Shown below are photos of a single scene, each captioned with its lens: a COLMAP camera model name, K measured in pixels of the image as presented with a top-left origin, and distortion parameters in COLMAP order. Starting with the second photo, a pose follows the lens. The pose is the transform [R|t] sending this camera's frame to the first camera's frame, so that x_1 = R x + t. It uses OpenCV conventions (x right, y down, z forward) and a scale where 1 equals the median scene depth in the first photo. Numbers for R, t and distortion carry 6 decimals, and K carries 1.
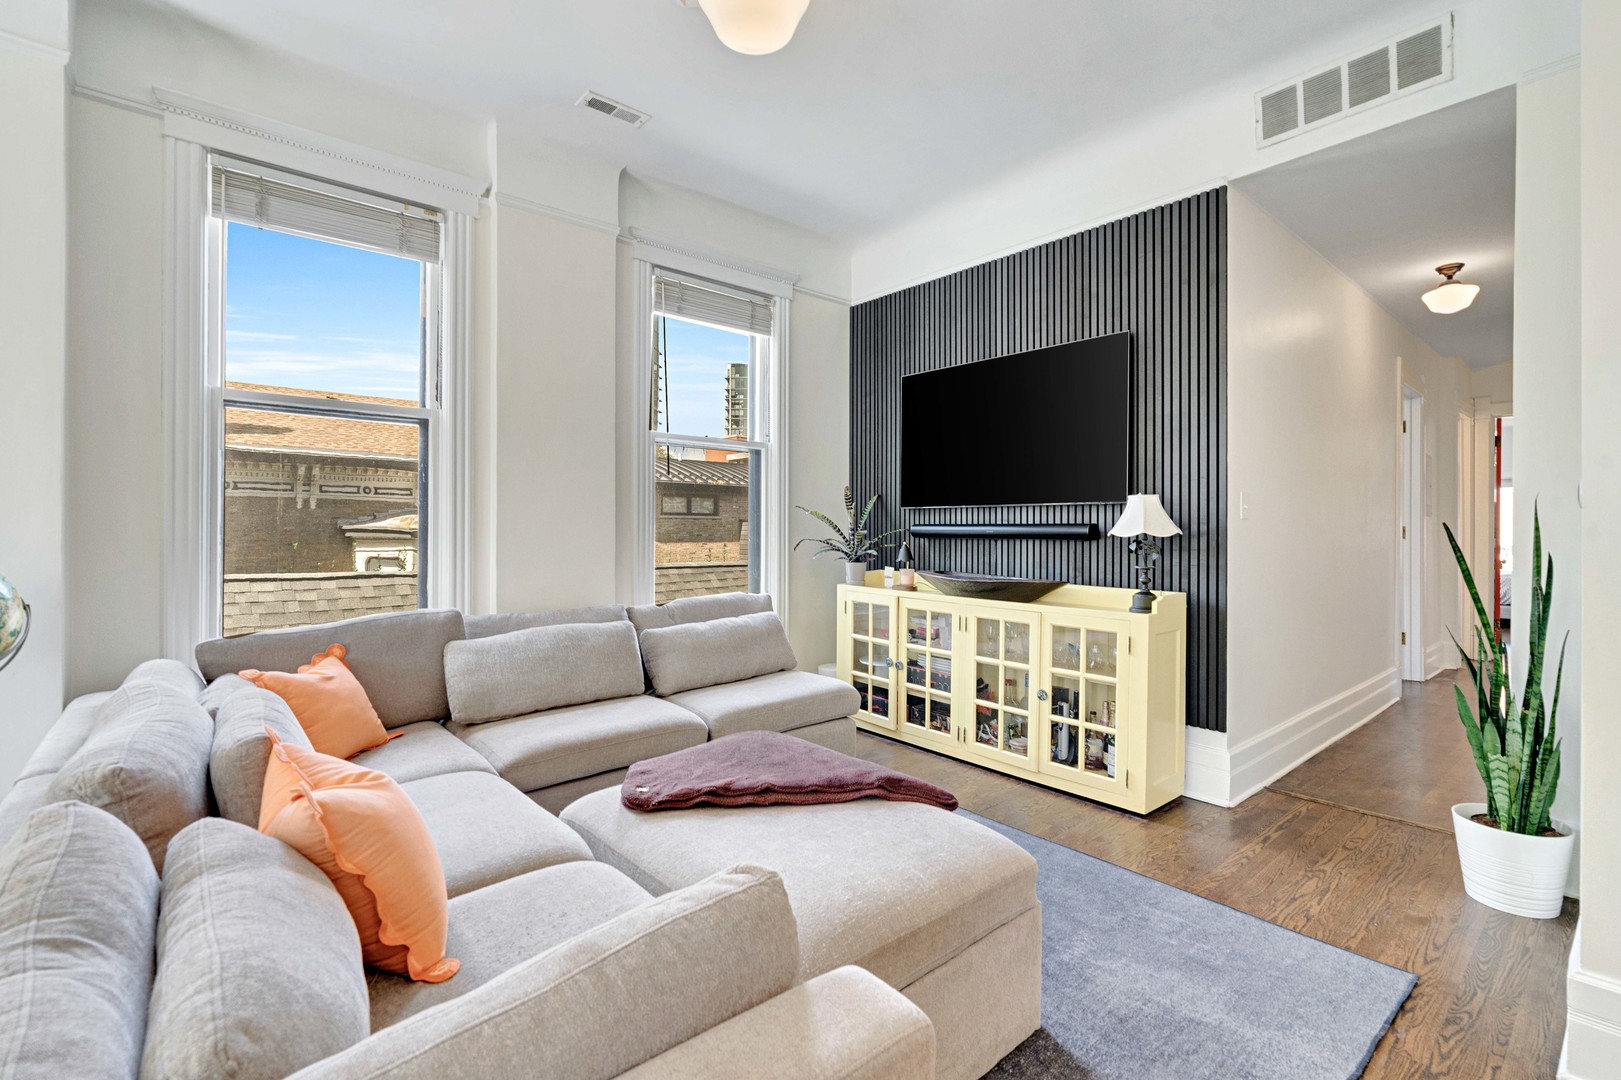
lens RADIAL K [[728.9, 0, 808.9], [0, 728.9, 528.4], [0, 0, 1]] dist [-0.003072, 0.000060]
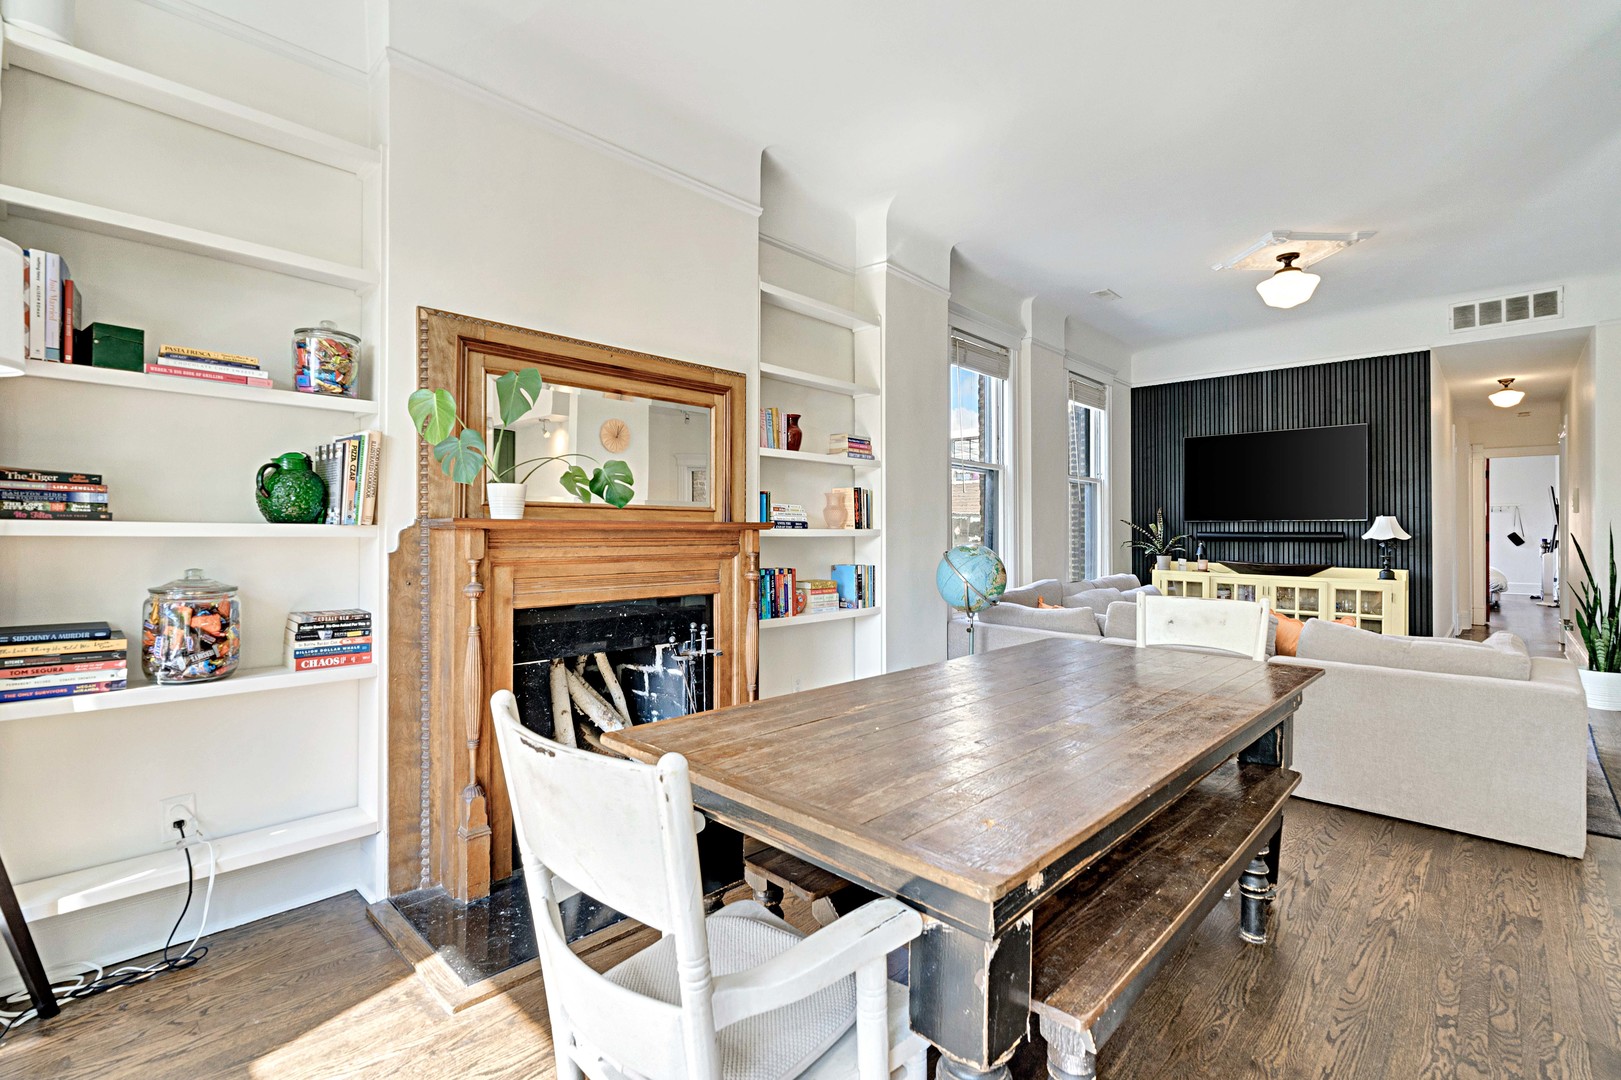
lens RADIAL K [[728.9, 0, 811.7], [0, 728.9, 529.0], [0, 0, 1]] dist [-0.003072, 0.000060]
pose [[0.995415, 0.004869, 0.095530, -1.112724], [-0.004219, 0.999967, -0.007009, 0.003362], [-0.095561, 0.006574, 0.995402, -0.655734]]
